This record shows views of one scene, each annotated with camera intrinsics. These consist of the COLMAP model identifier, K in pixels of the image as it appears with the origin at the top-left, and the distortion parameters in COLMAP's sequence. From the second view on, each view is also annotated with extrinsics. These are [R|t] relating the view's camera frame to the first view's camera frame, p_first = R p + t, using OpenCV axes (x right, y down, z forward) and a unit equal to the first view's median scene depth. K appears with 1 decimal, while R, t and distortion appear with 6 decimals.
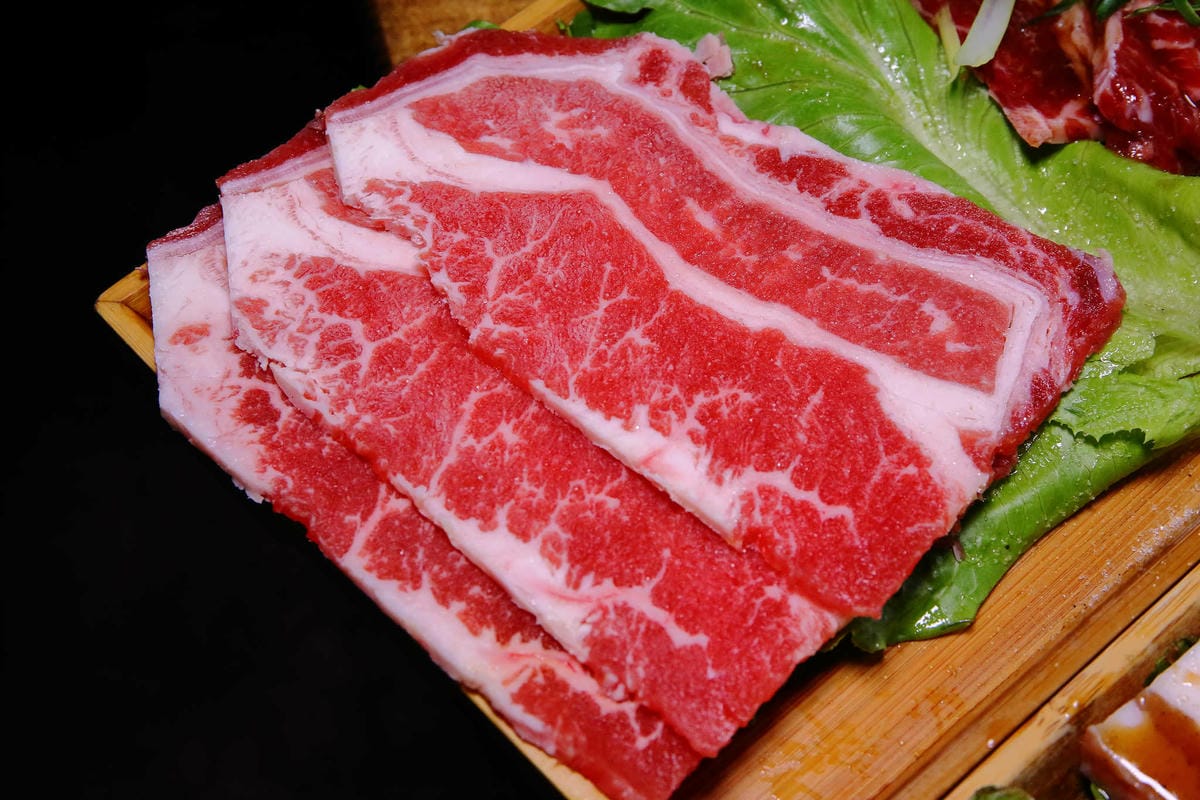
lens RADIAL K [[2095.5, 0, 592.6], [0, 2095.5, 398.6], [0, 0, 1]] dist [0.055665, 0.000000]
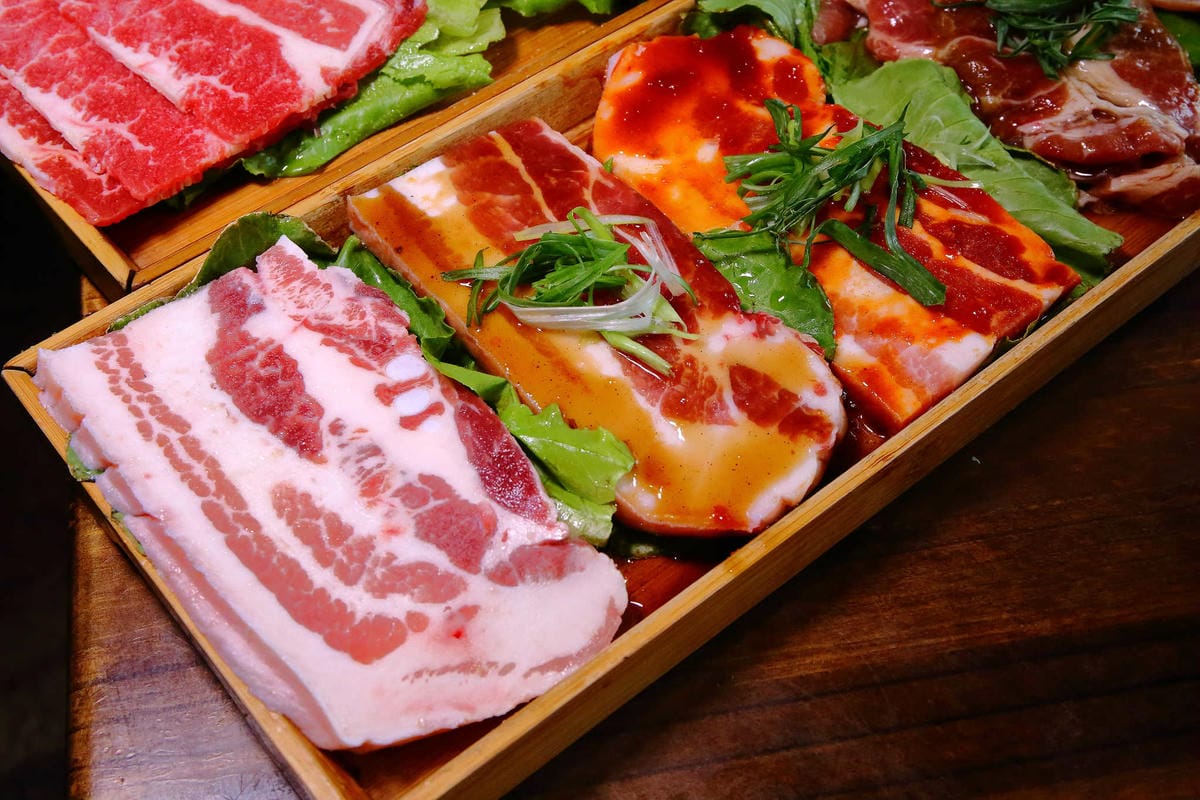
lens RADIAL K [[1548.9, 0, 595.9], [0, 1548.9, 400.2], [0, 0, 1]] dist [0.020940, 0.000000]
pose [[0.998304, 0.051324, 0.027472, 0.381467], [-0.049887, 0.997469, -0.050662, 0.352429], [-0.030003, 0.049206, 0.998338, -0.329626]]
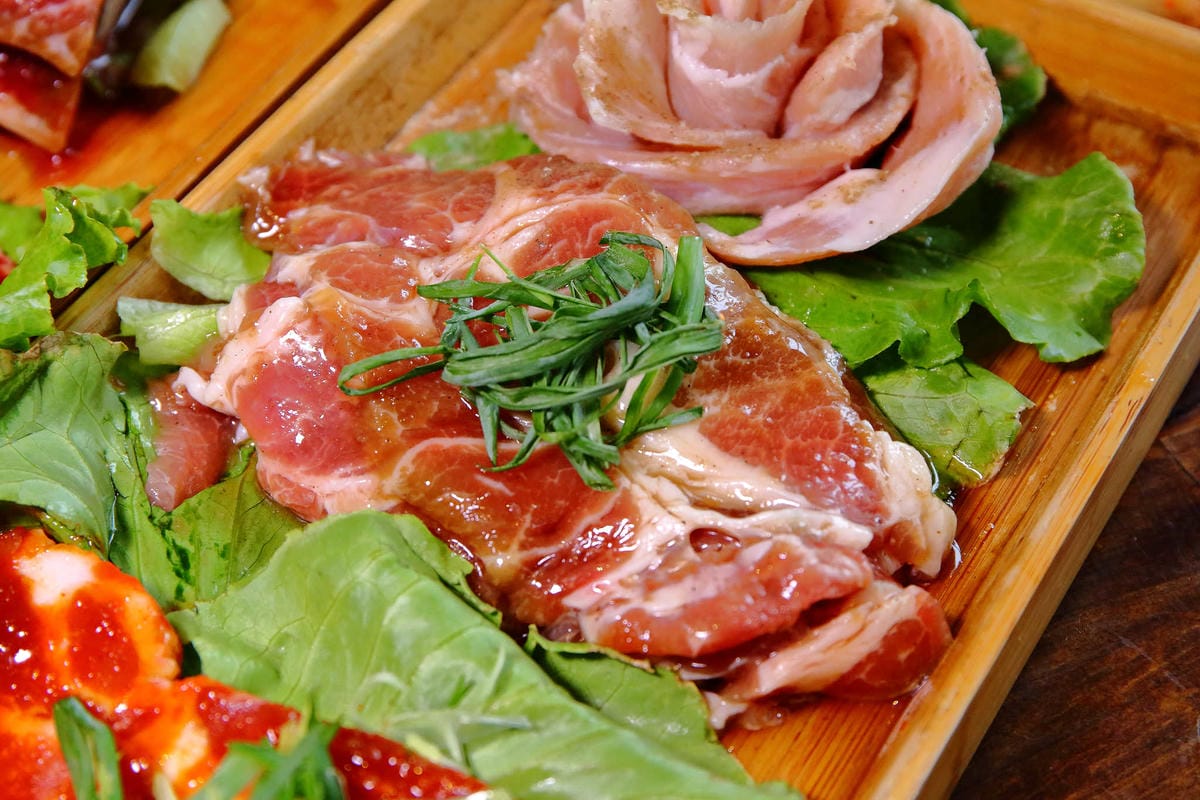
lens RADIAL K [[2095.5, 0, 600.3], [0, 2095.5, 396.5], [0, 0, 1]] dist [0.055665, 0.000000]
pose [[0.957258, -0.215802, 0.192579, 0.620647], [0.236552, 0.967260, -0.091936, 0.038898], [-0.166434, 0.133561, 0.976965, 0.050909]]
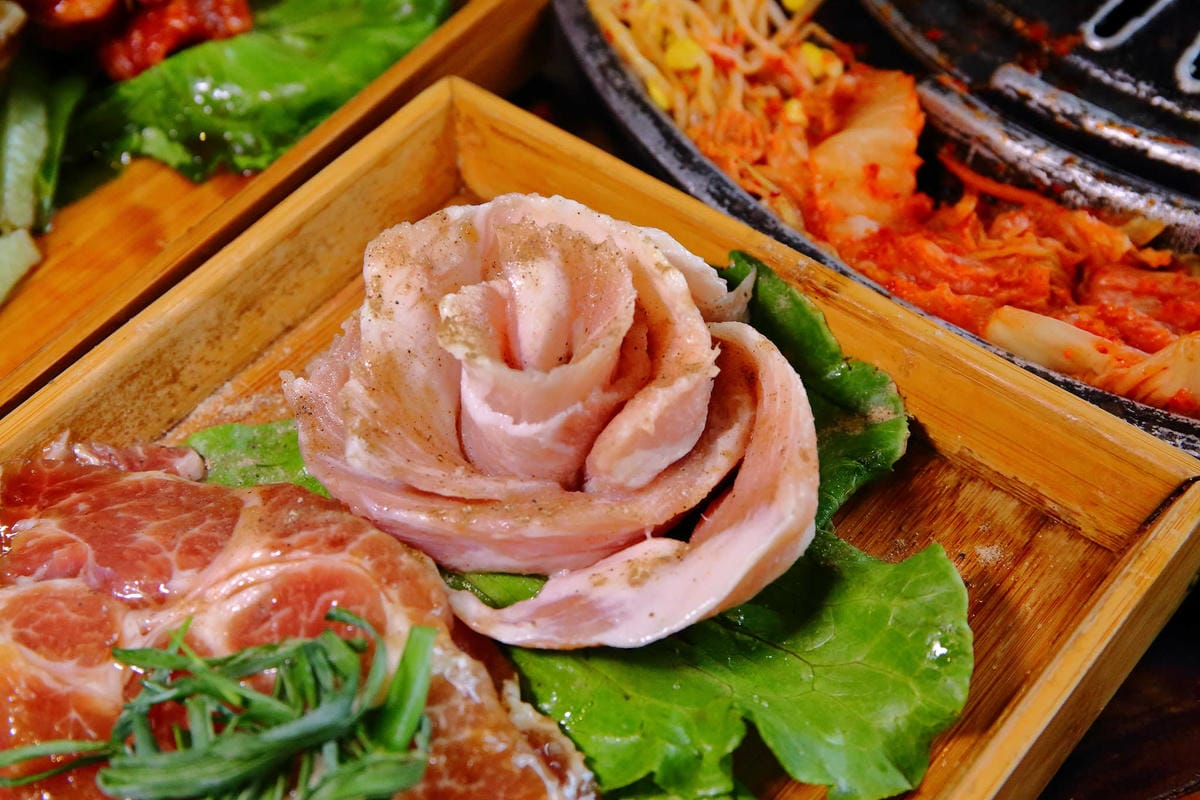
lens RADIAL K [[2095.5, 0, 596.2], [0, 2095.5, 398.2], [0, 0, 1]] dist [0.055665, 0.000000]
pose [[0.984816, -0.123697, 0.121804, 0.845116], [0.137795, 0.983755, -0.115059, -0.098561], [-0.105593, 0.130096, 0.985863, 0.140251]]
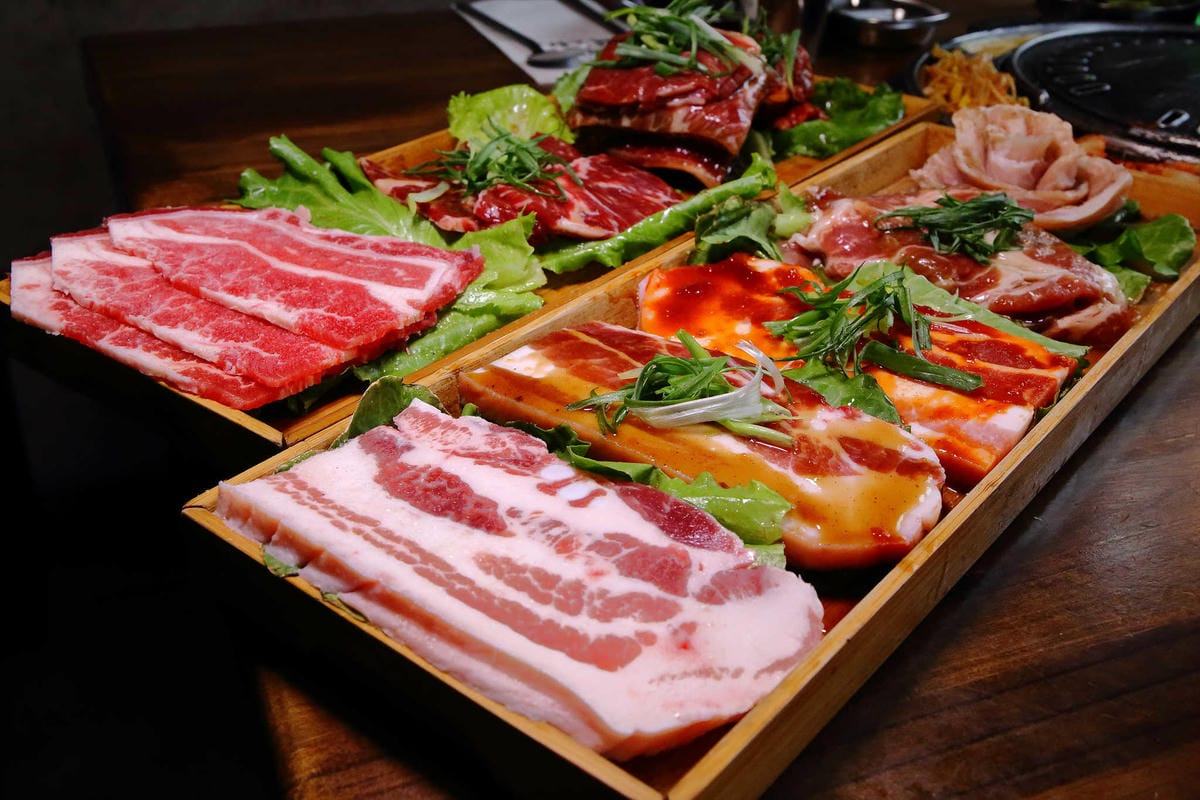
lens RADIAL K [[1302.3, 0, 602.7], [0, 1302.3, 392.1], [0, 0, 1]] dist [-0.015149, 0.000000]
pose [[0.981939, -0.035596, 0.185821, 0.118007], [0.112117, 0.900597, -0.419947, 0.663037], [-0.152402, 0.433196, 0.888321, -0.162738]]
